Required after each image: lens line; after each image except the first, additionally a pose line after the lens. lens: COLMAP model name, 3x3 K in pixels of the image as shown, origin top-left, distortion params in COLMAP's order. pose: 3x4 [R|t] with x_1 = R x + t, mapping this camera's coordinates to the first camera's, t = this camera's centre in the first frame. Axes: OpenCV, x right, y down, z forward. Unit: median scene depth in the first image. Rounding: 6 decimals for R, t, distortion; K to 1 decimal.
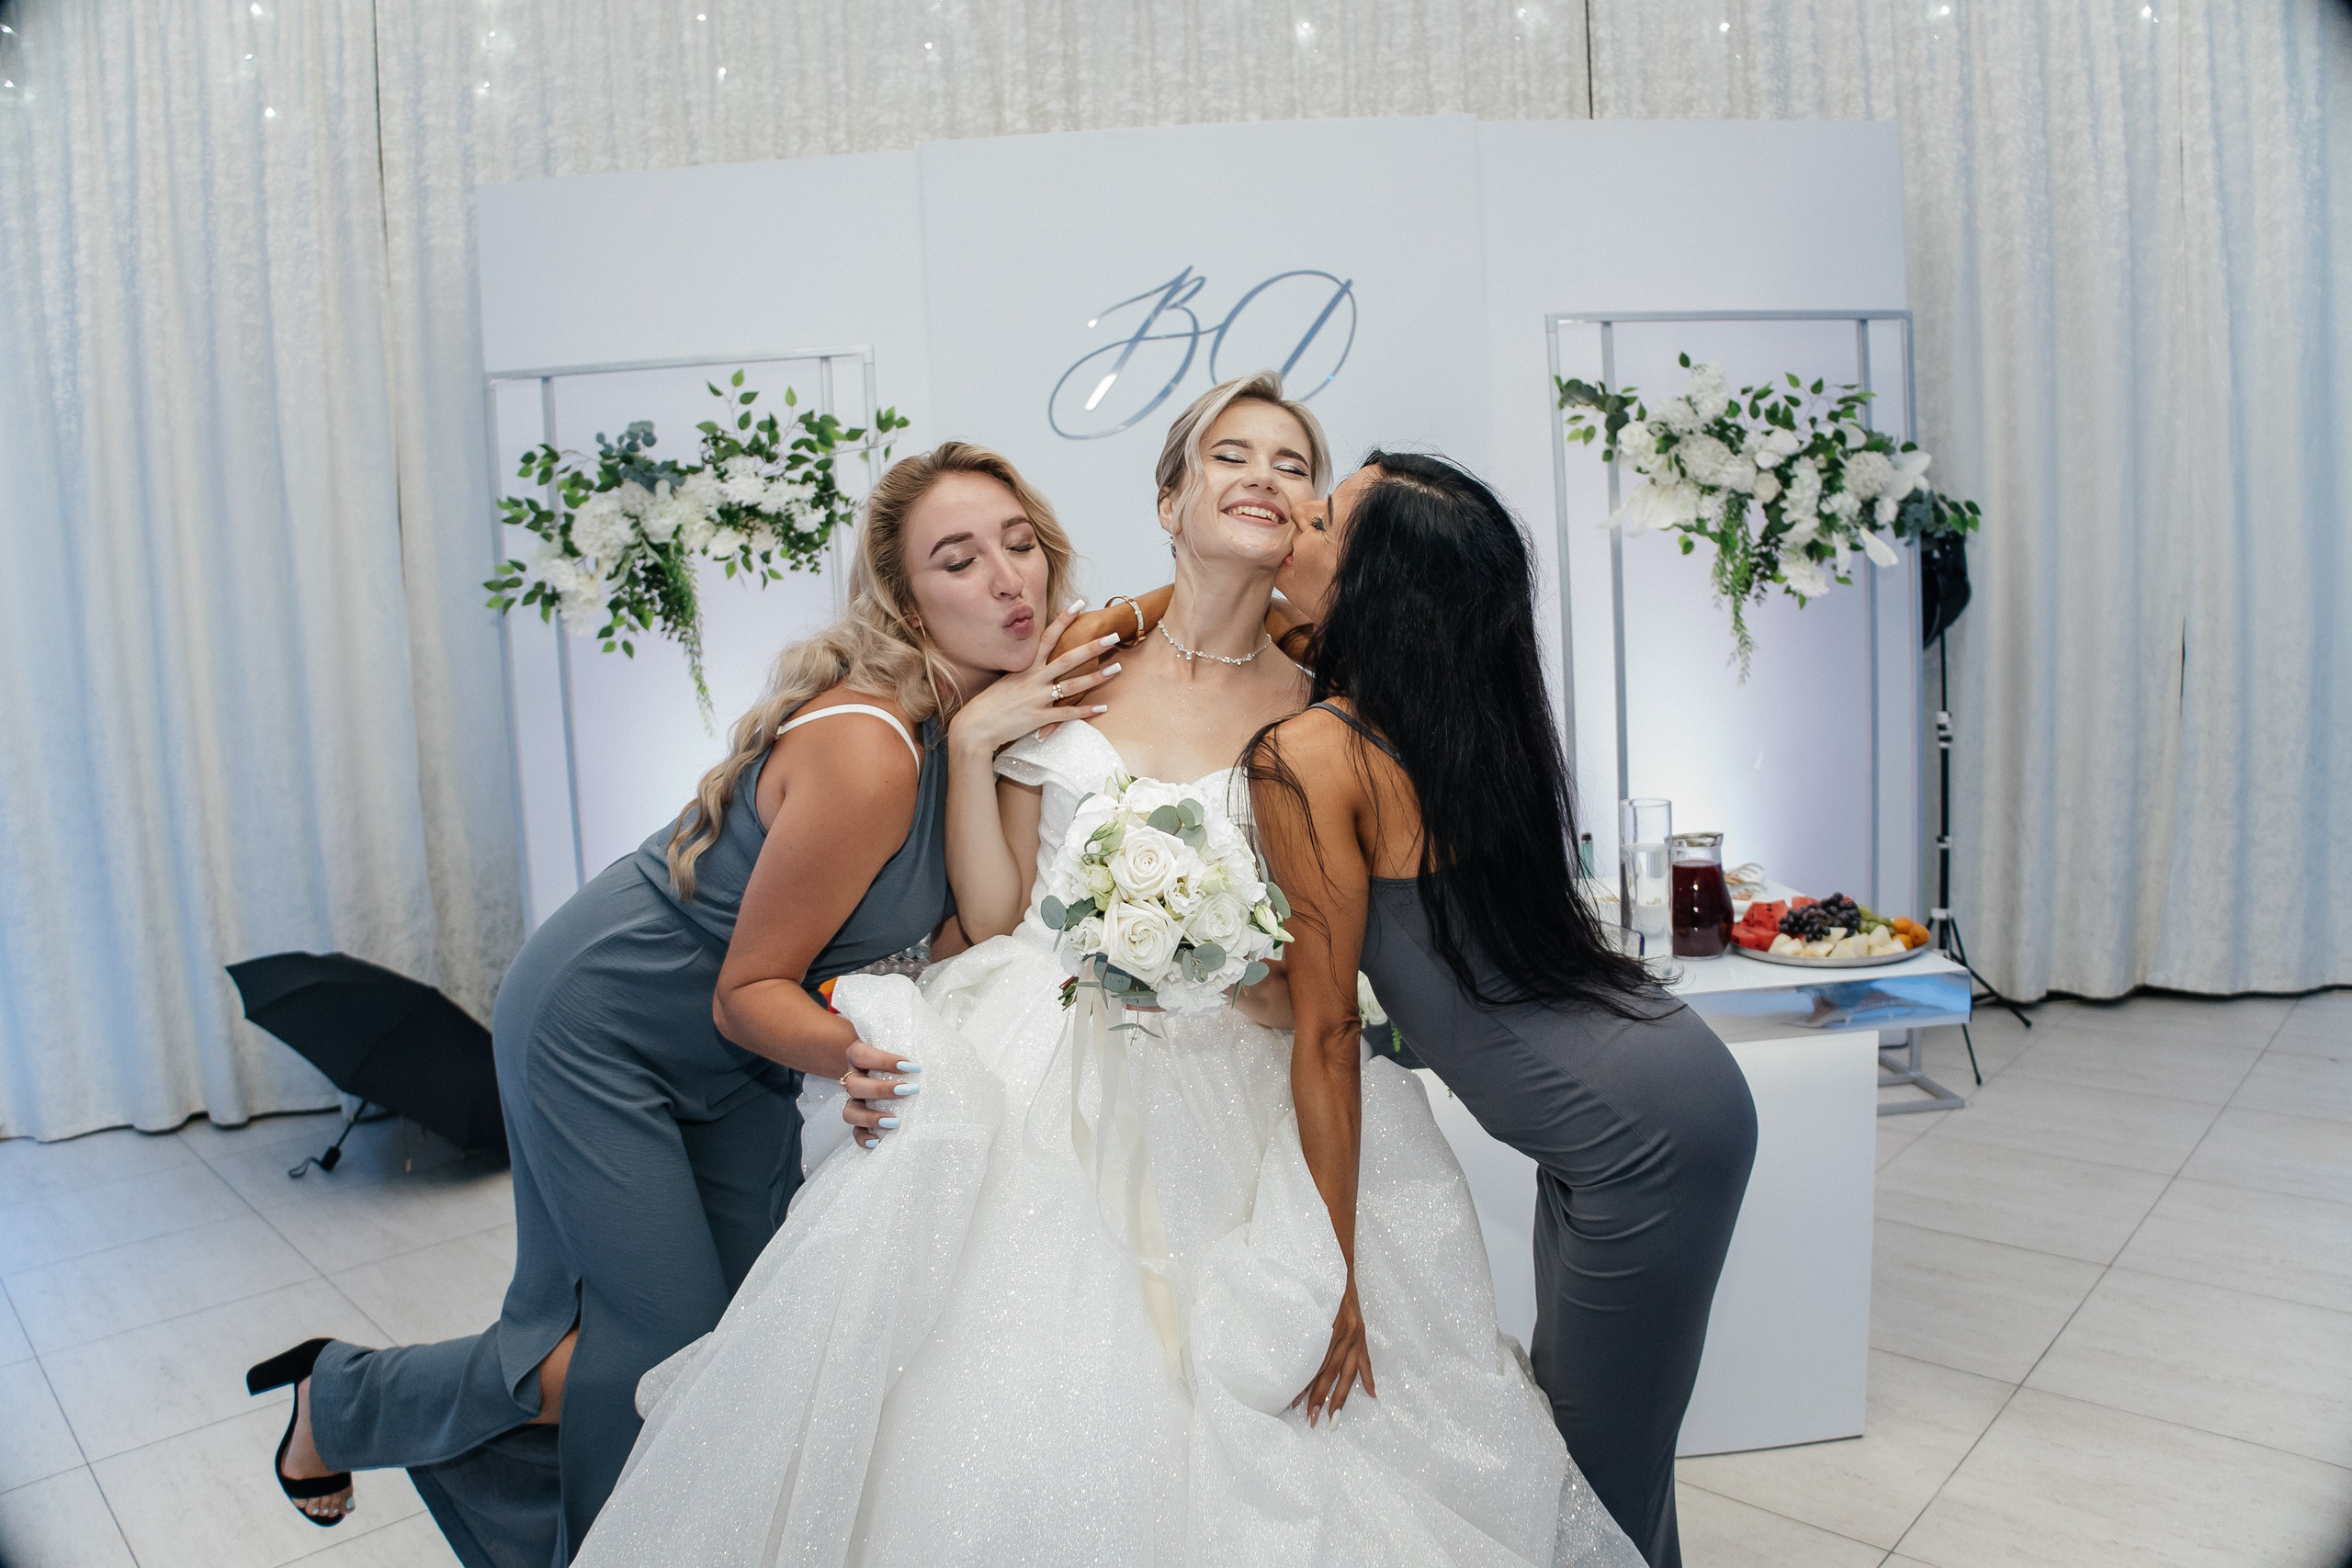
lens RADIAL K [[1663.2, 0, 1222.2], [0, 1663.2, 817.0], [0, 0, 1]] dist [-0.165787, 0.042507]
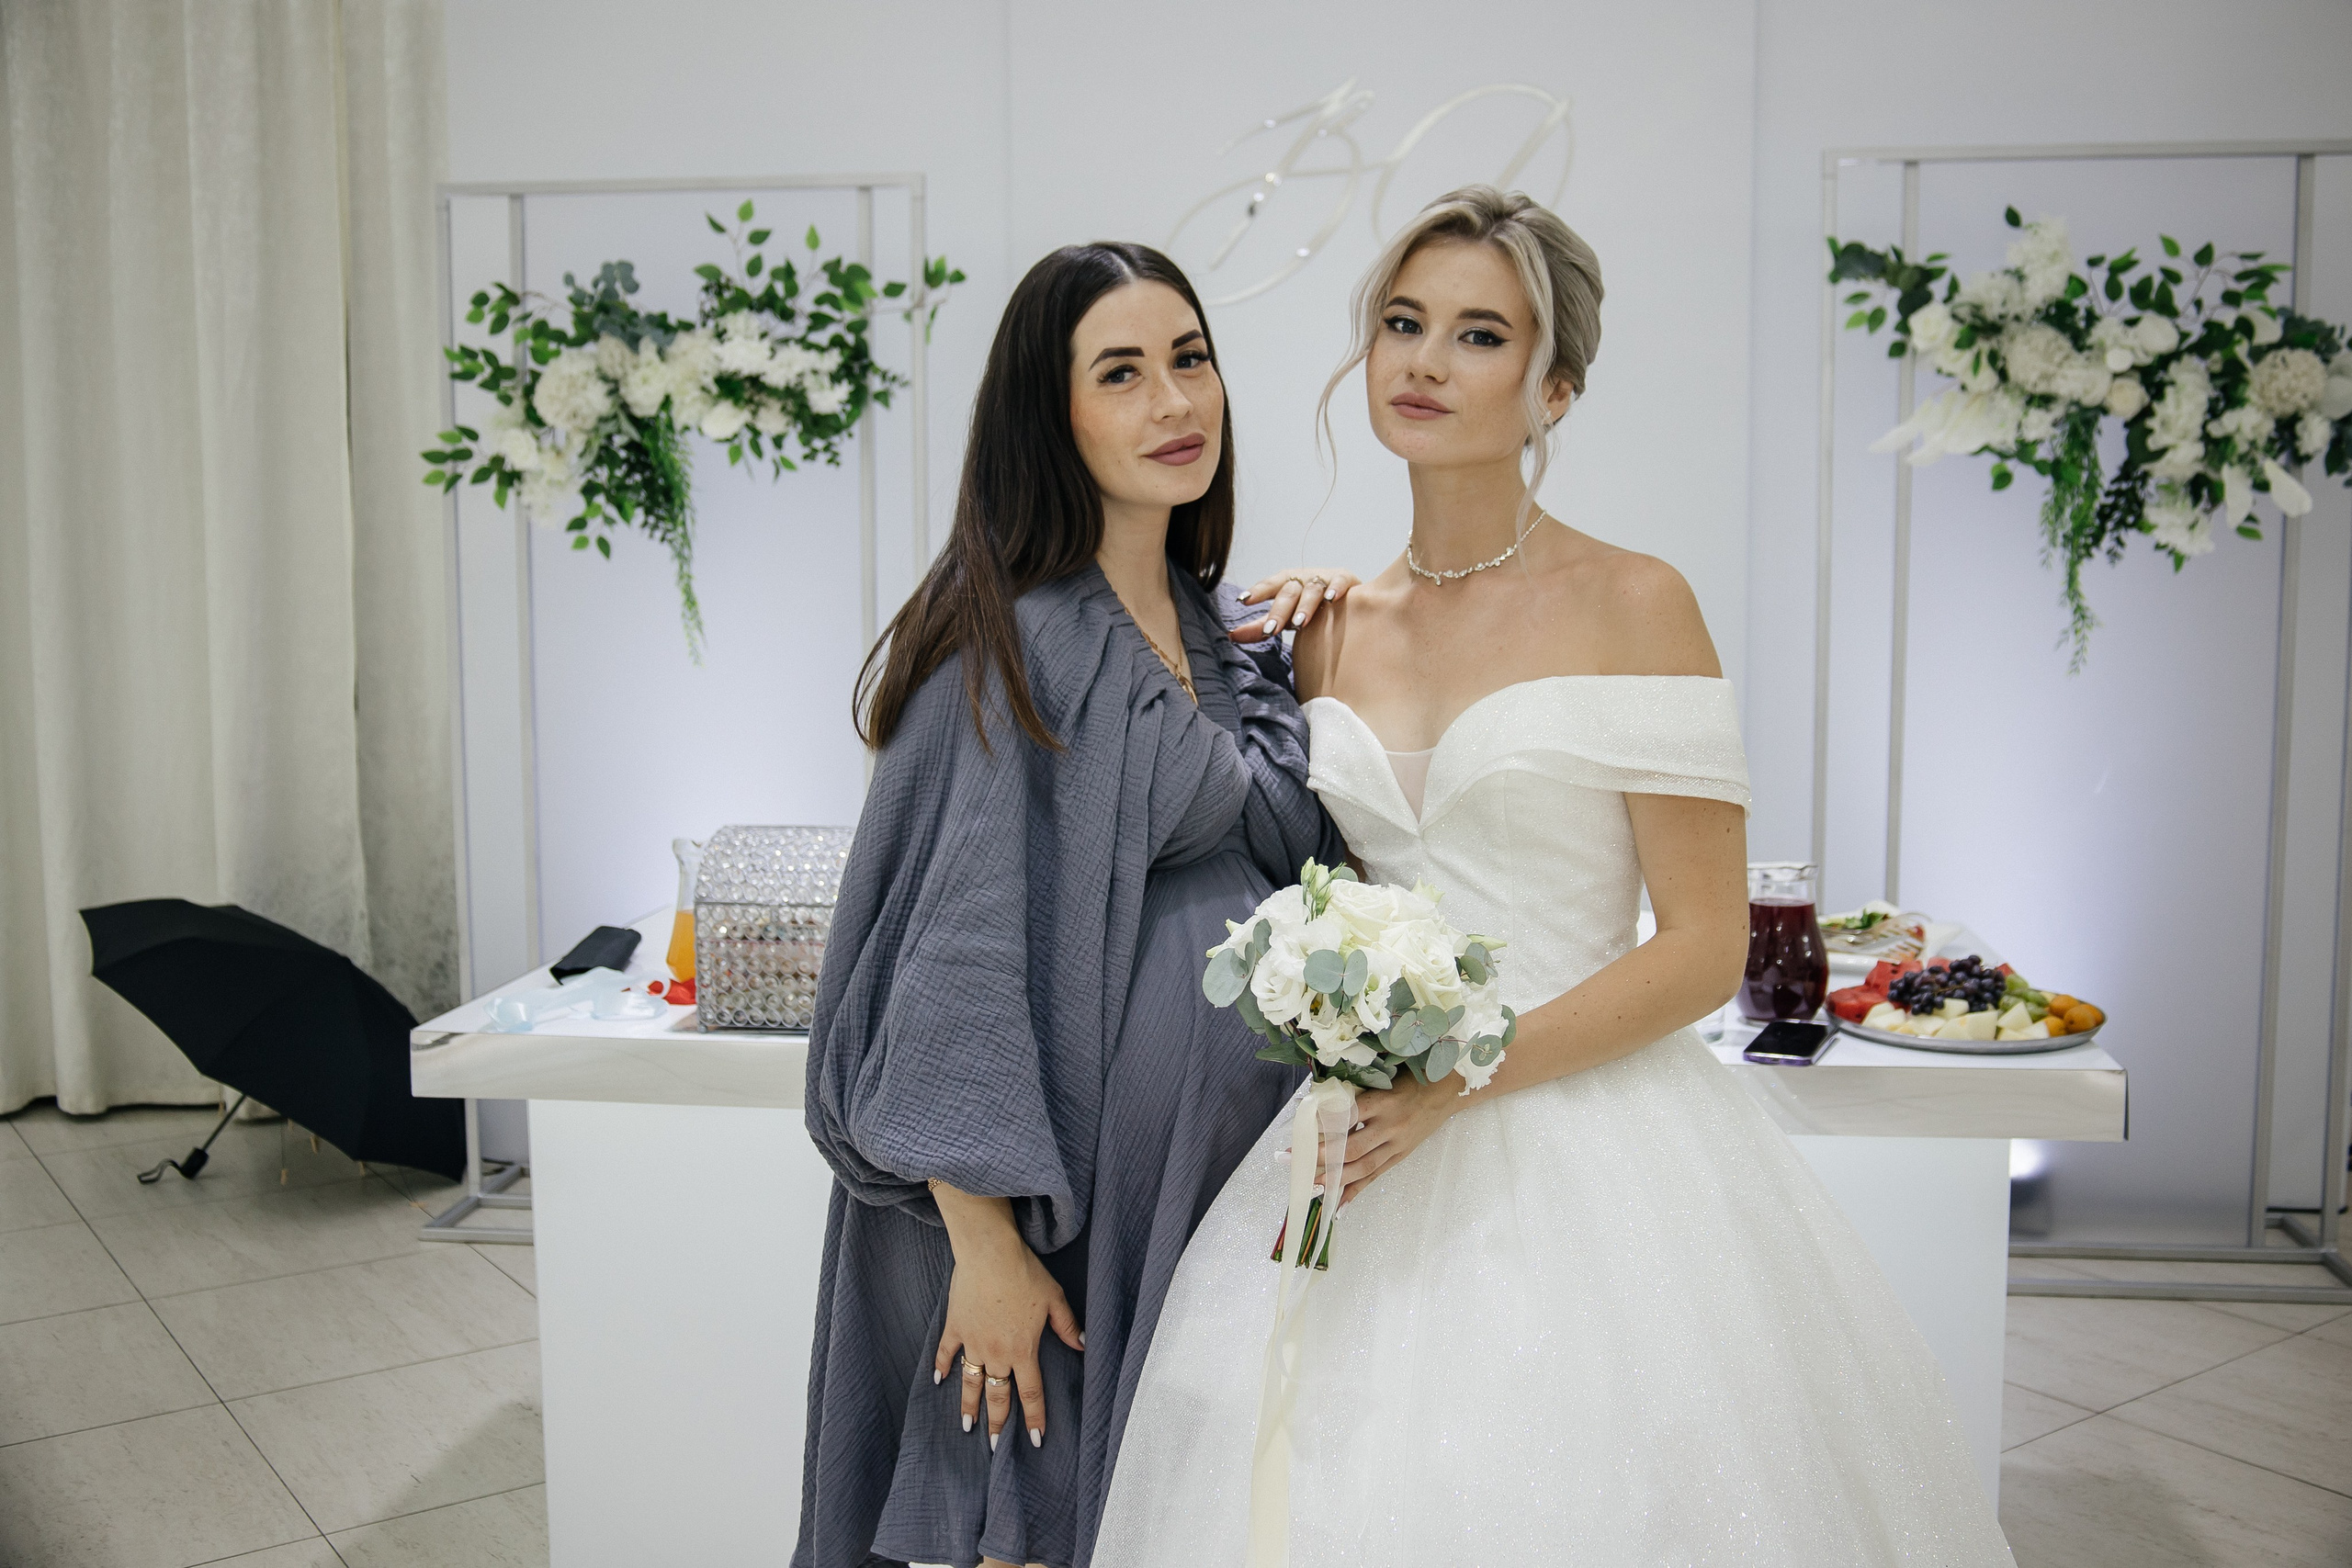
lens RADIAL K [[2345.8, 0, 1169.5], [0, 2345.8, 795.6], [0, 0, 1]] dist [-0.017326, 0.000000]
pose [[0.982546, 0.067237, -0.173444, 0.113663], [-0.068206, 0.997671, 0.000374, -0.001406], [0.173065, 0.011462, 0.984844, -0.079204]]
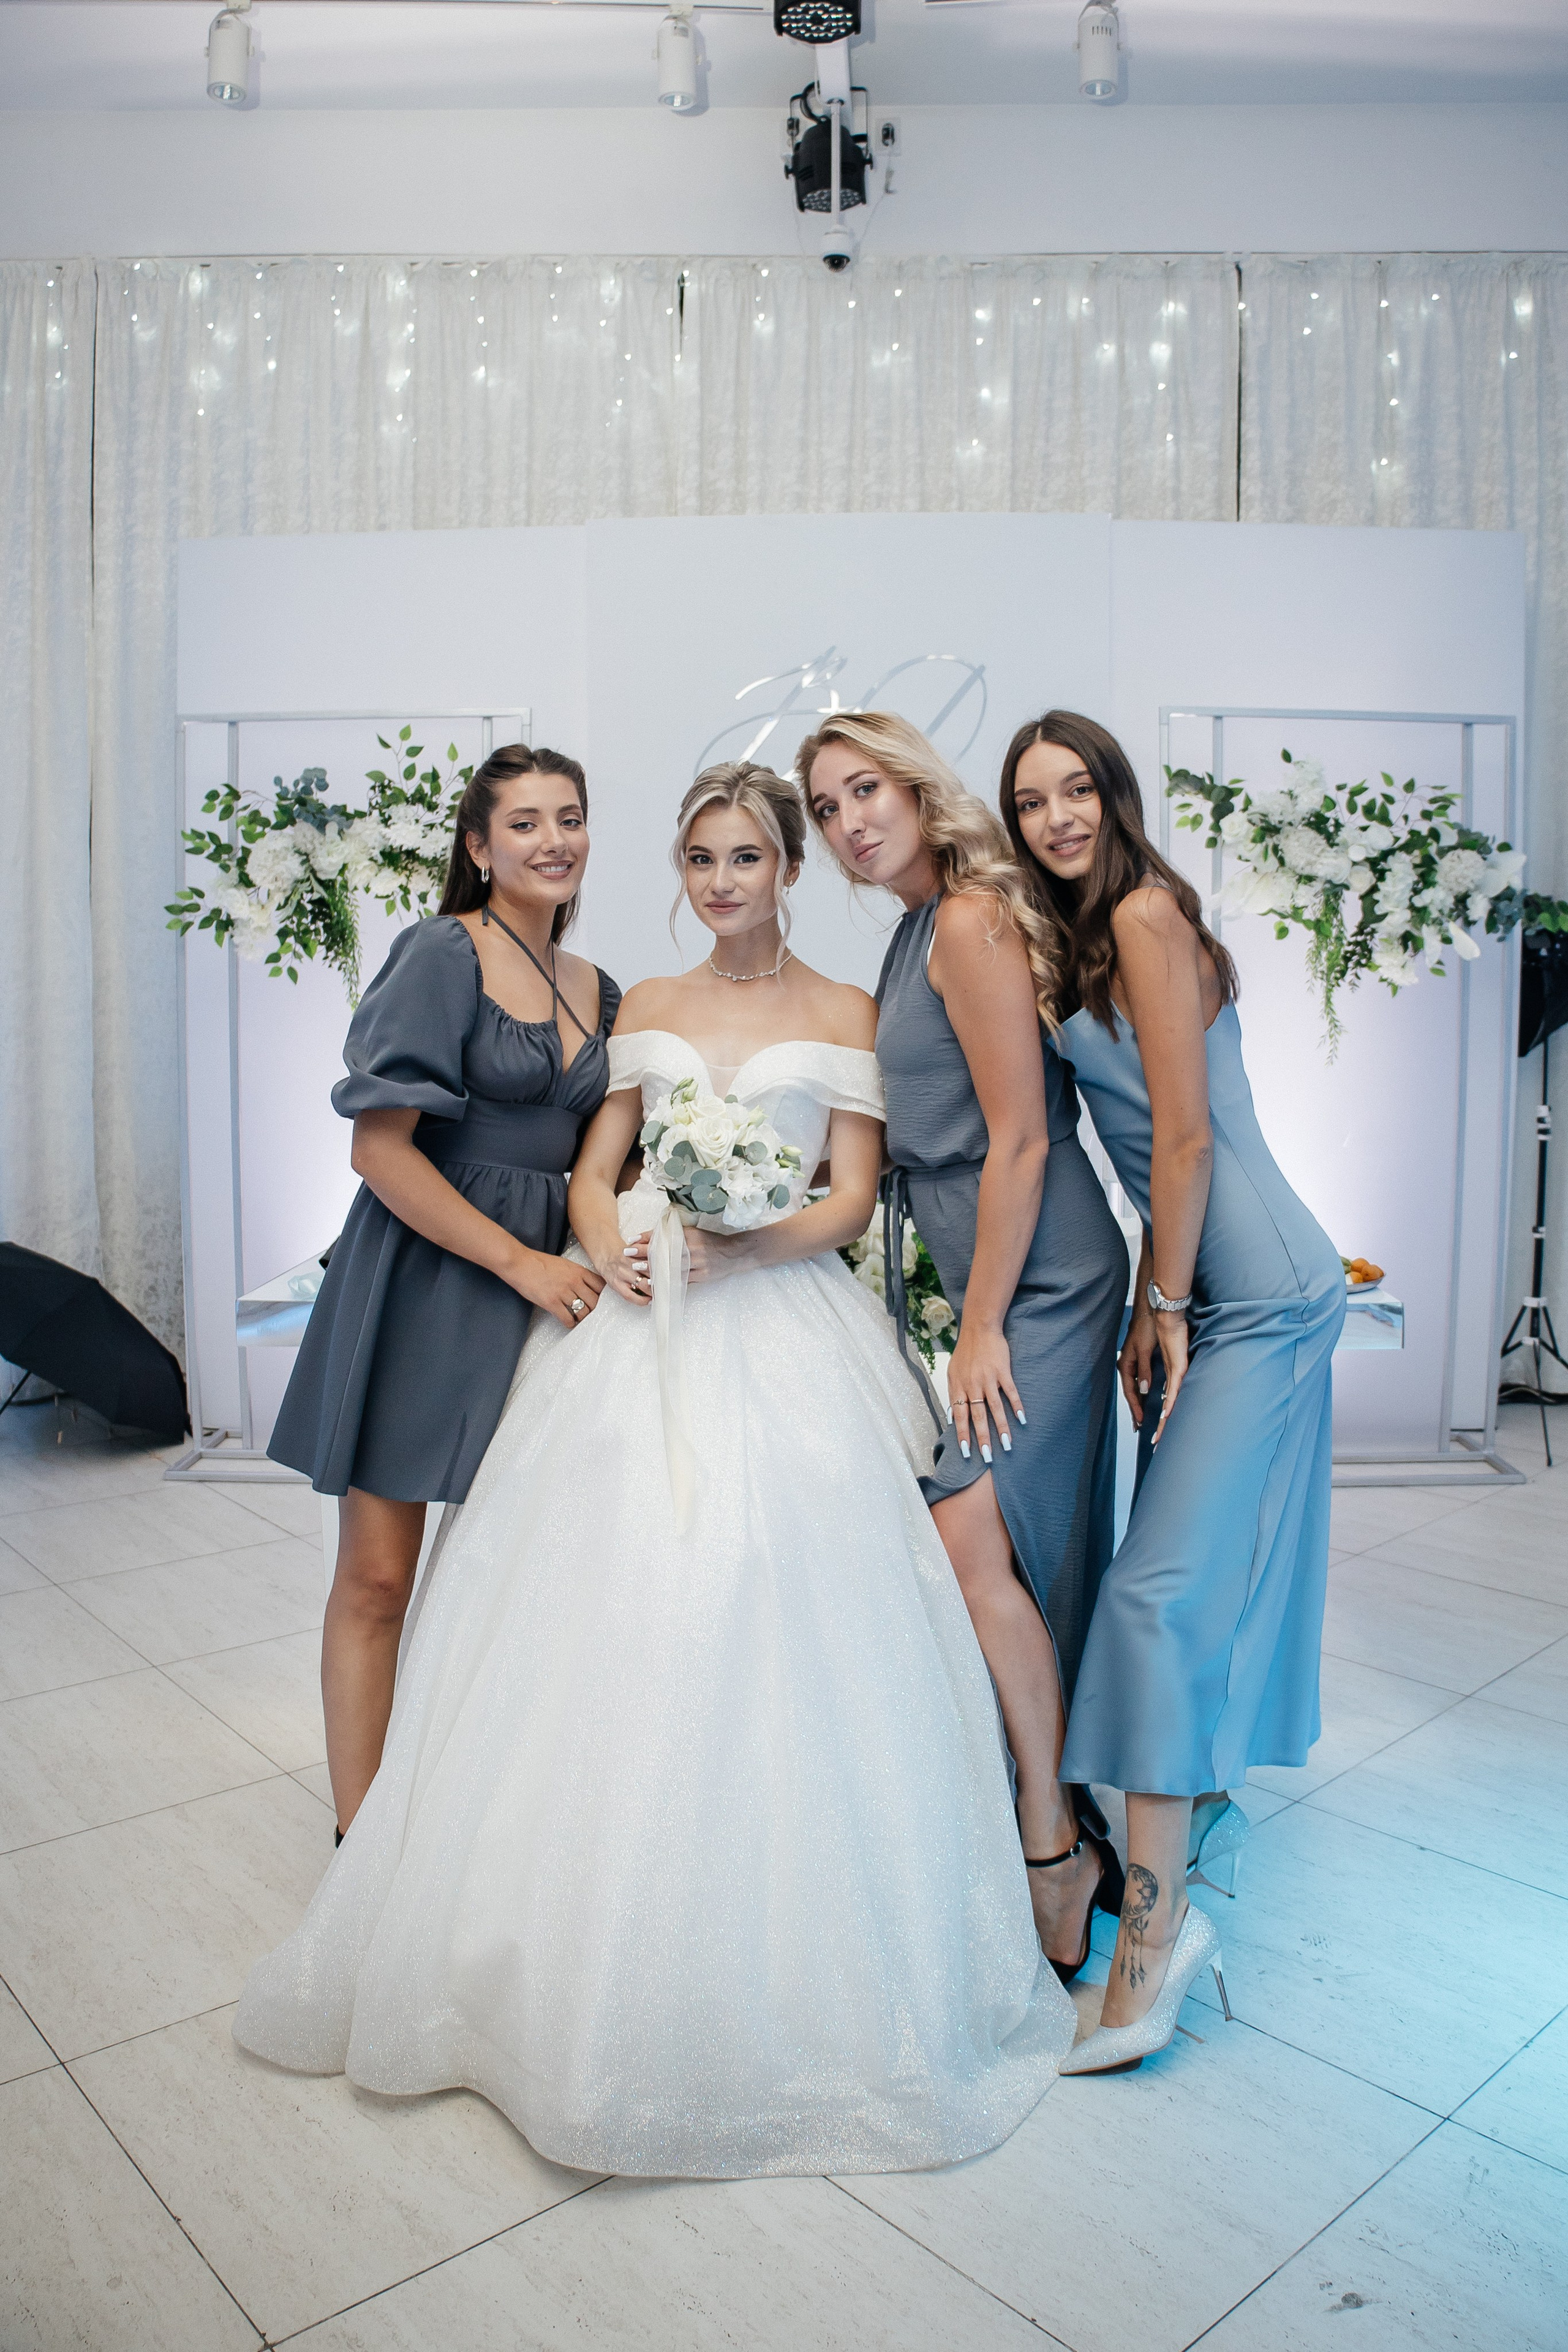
lens RADIAL K [[1773.0, 0, 820.6], [0, 1773.0, 1170.6], [0, 0, 1]] dist [-0.158335, 0.021187]
pose [[0.996454, 0.059642, -0.059356, 0.064439], [-0.060618, 0.998052, -0.014780, 0.023577], [0.058359, 0.018325, 0.998127, -0.144015]]
